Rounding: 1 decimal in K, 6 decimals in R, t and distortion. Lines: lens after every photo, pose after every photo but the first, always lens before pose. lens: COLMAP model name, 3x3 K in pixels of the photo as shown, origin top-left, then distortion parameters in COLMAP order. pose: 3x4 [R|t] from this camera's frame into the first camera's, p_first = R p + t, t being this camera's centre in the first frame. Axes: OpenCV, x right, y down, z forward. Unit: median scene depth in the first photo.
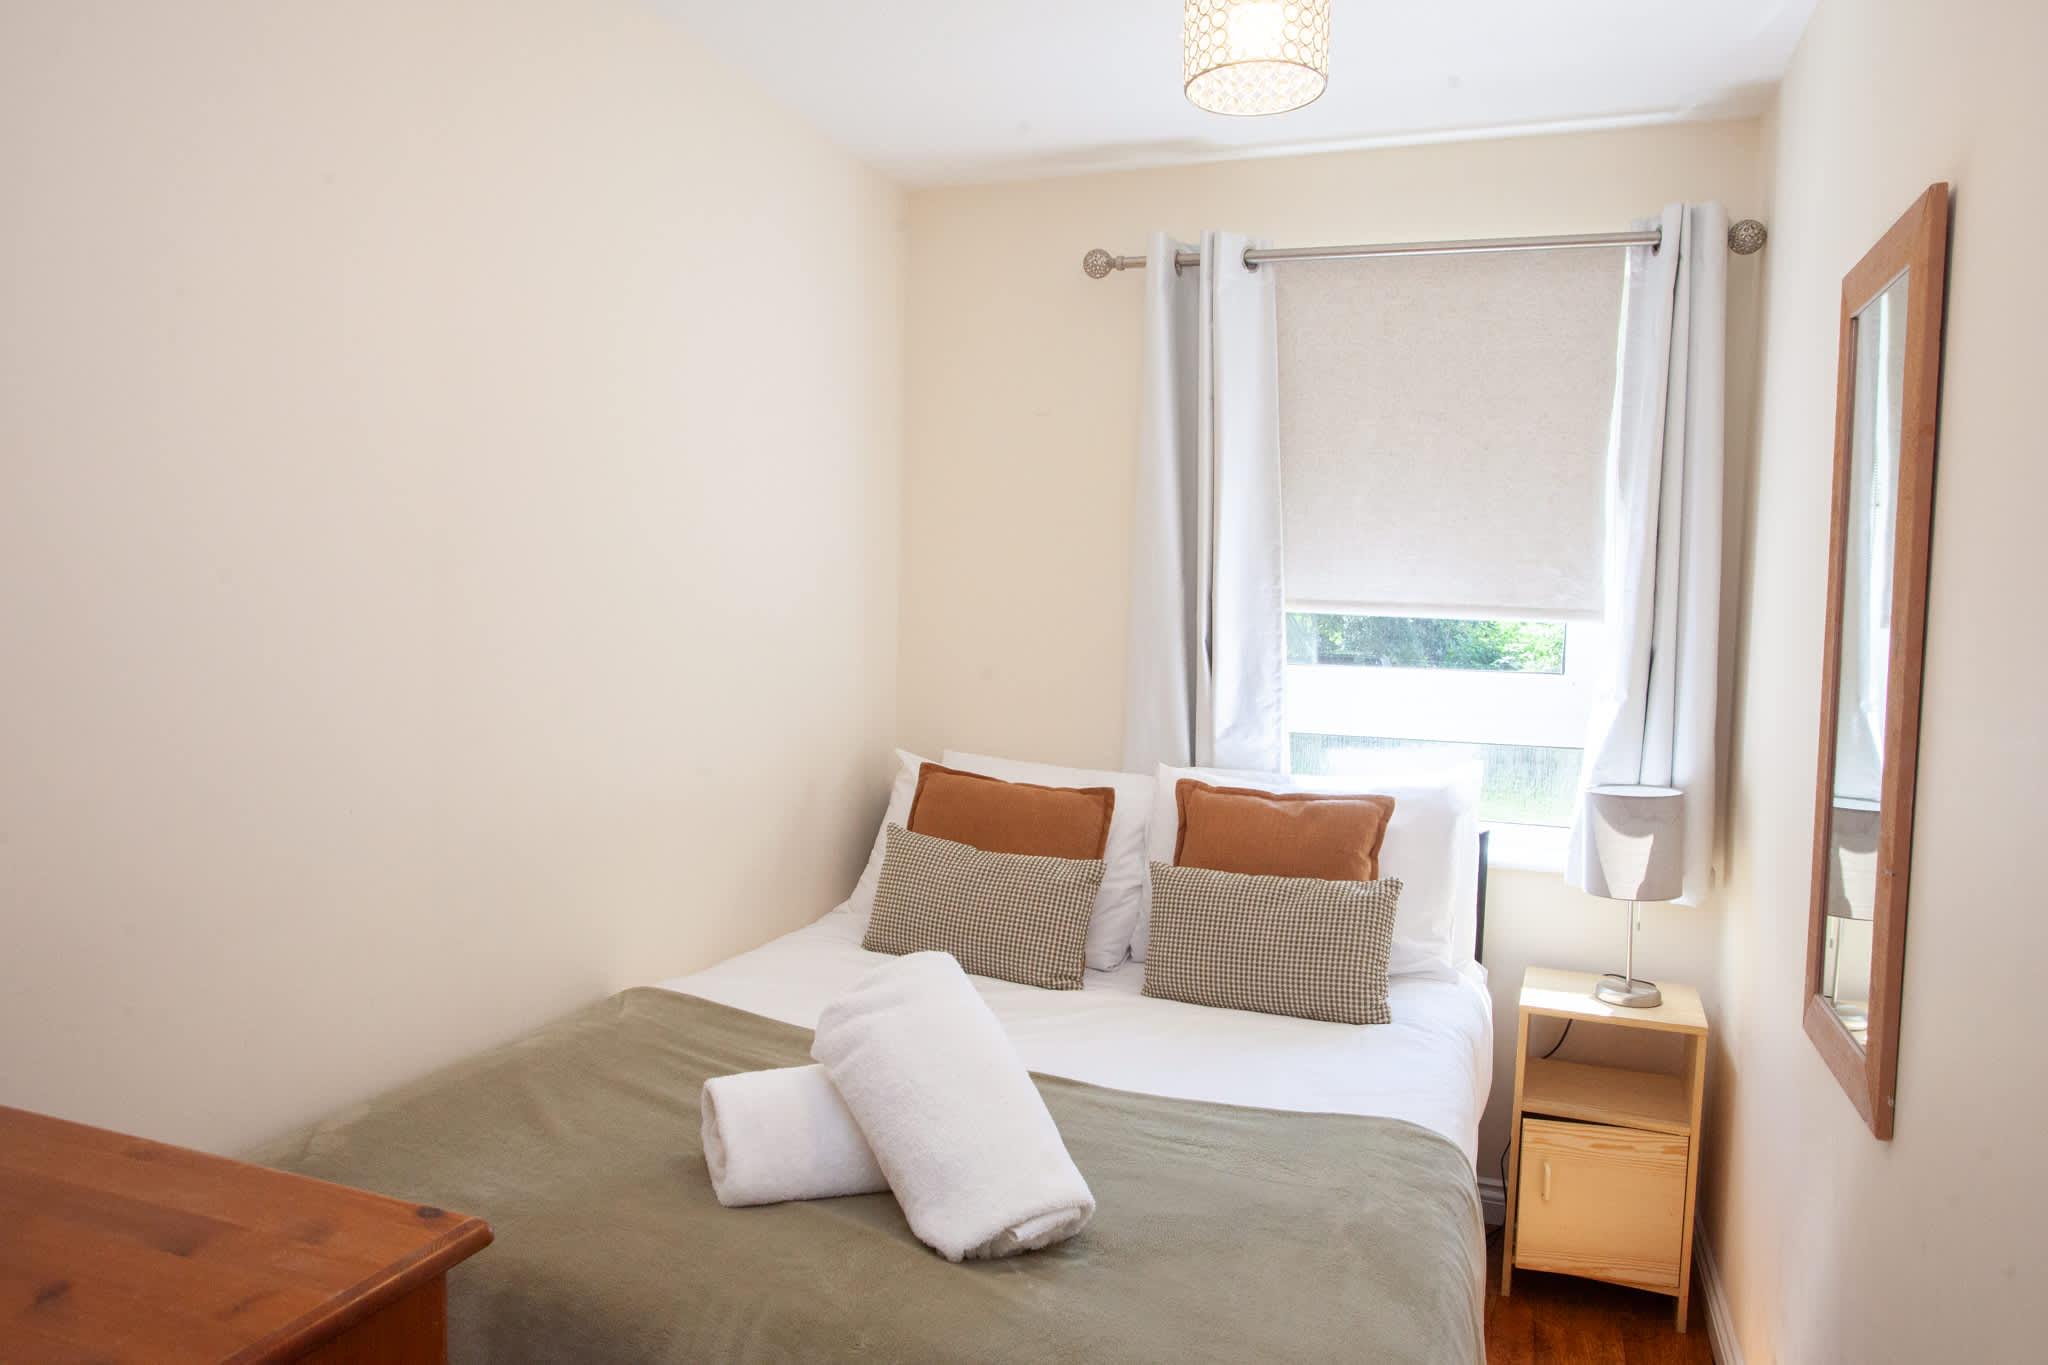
lens RADIAL K [[1342.5, 0, 1021.7], [0, 1342.5, 677.2], [0, 0, 1]] dist [-0.000877, 0.002746]
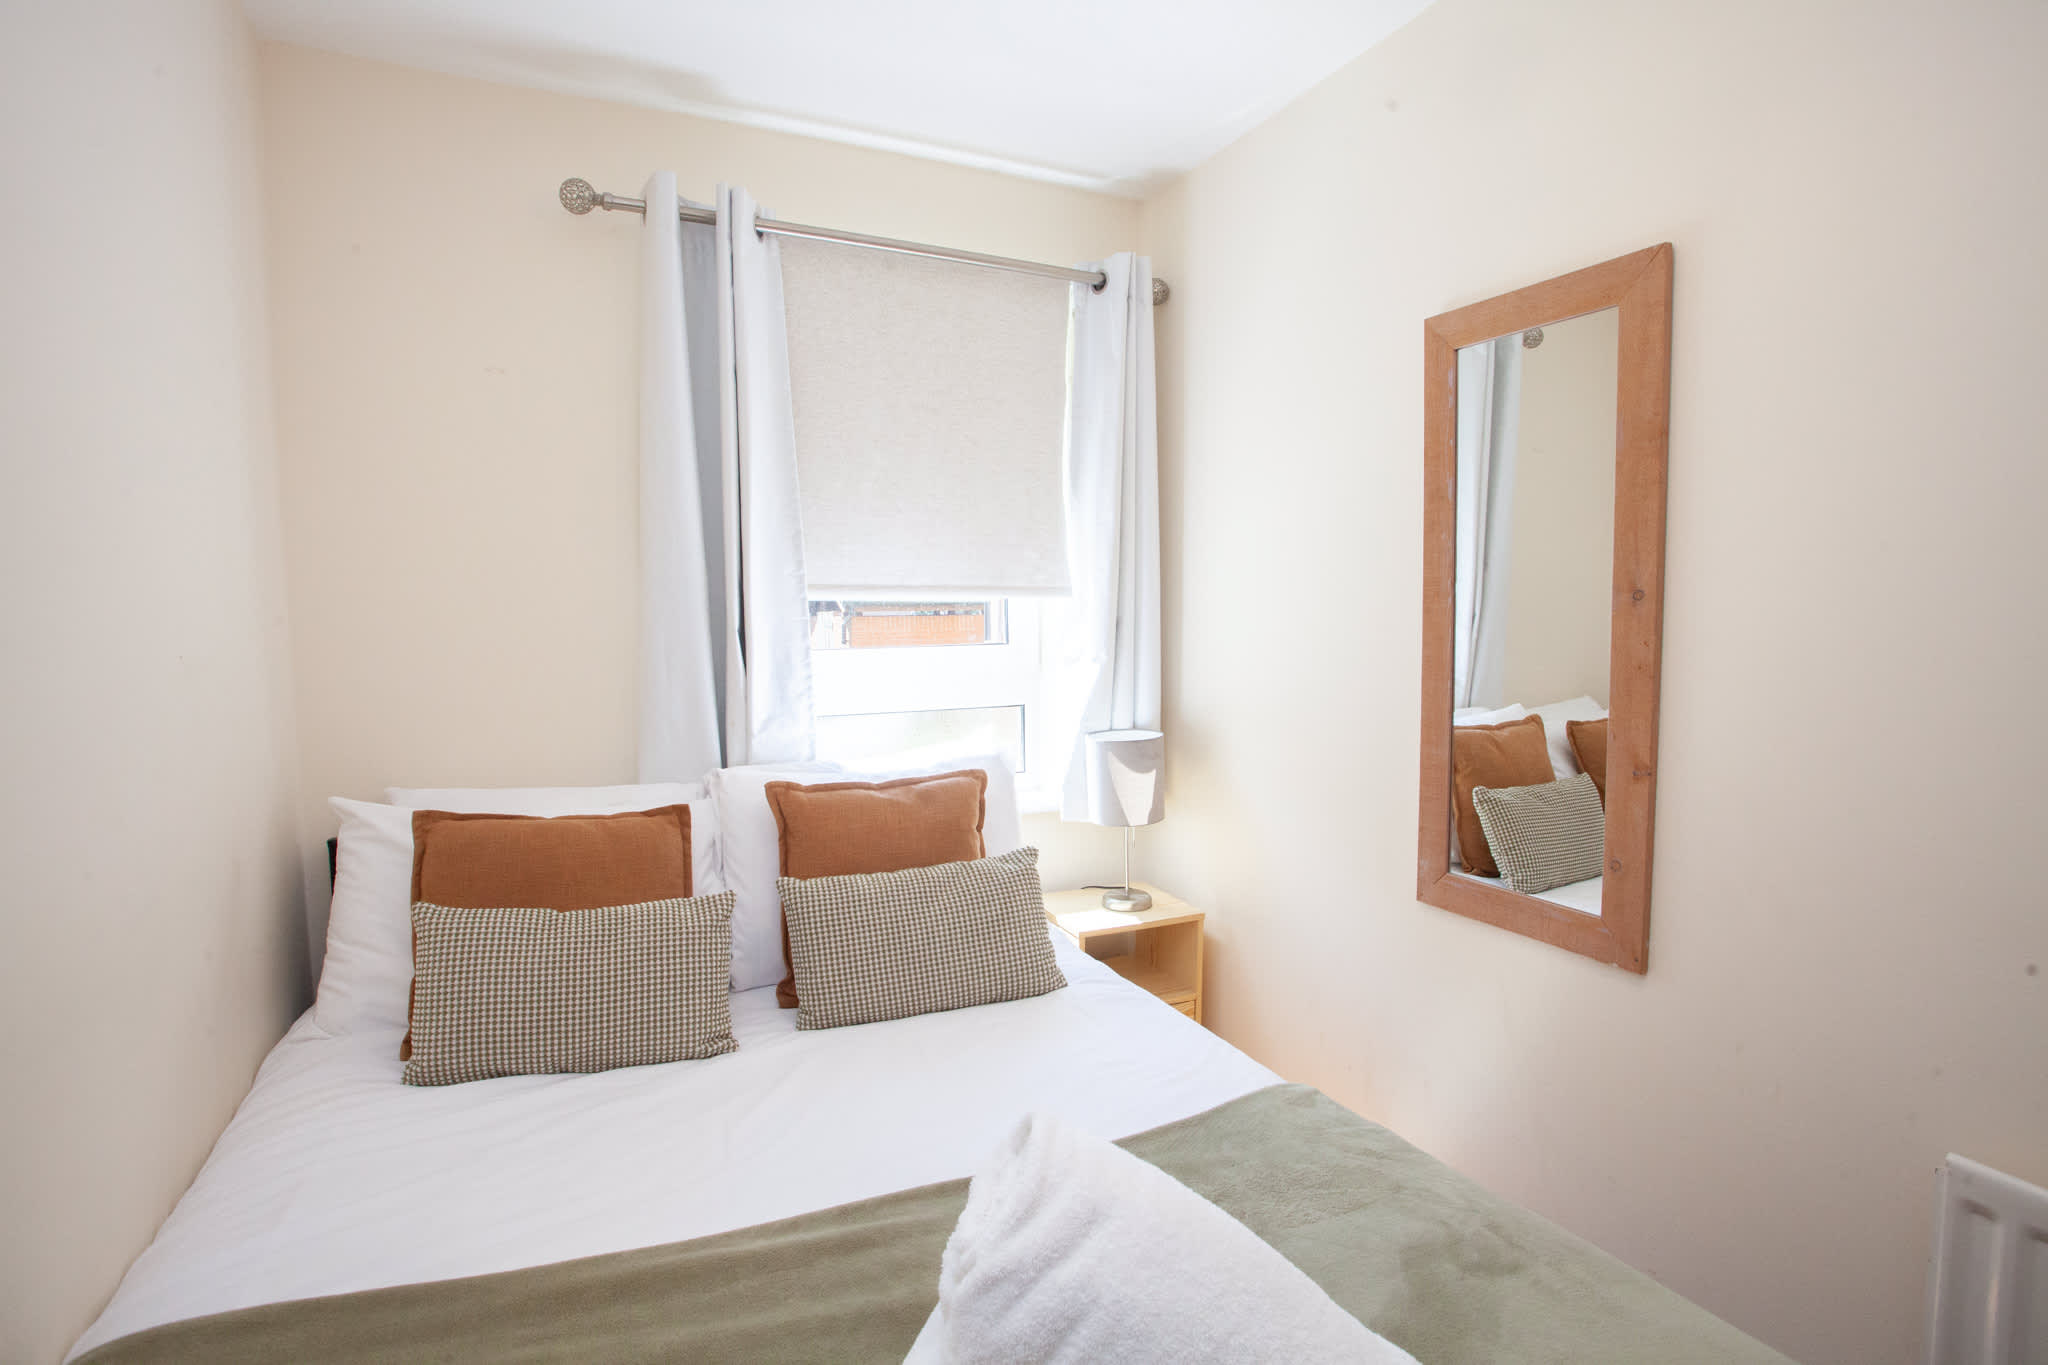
lens RADIAL K [[1013.8, 0, 1028.6], [0, 1013.8, 680.9], [0, 0, 1]] dist [-0.055838, 0.024759]
pose [[0.708538, -0.083657, 0.700697, -0.220995], [0.065887, 0.996453, 0.052344, -0.016237], [-0.702591, 0.009079, 0.711536, 0.371982]]
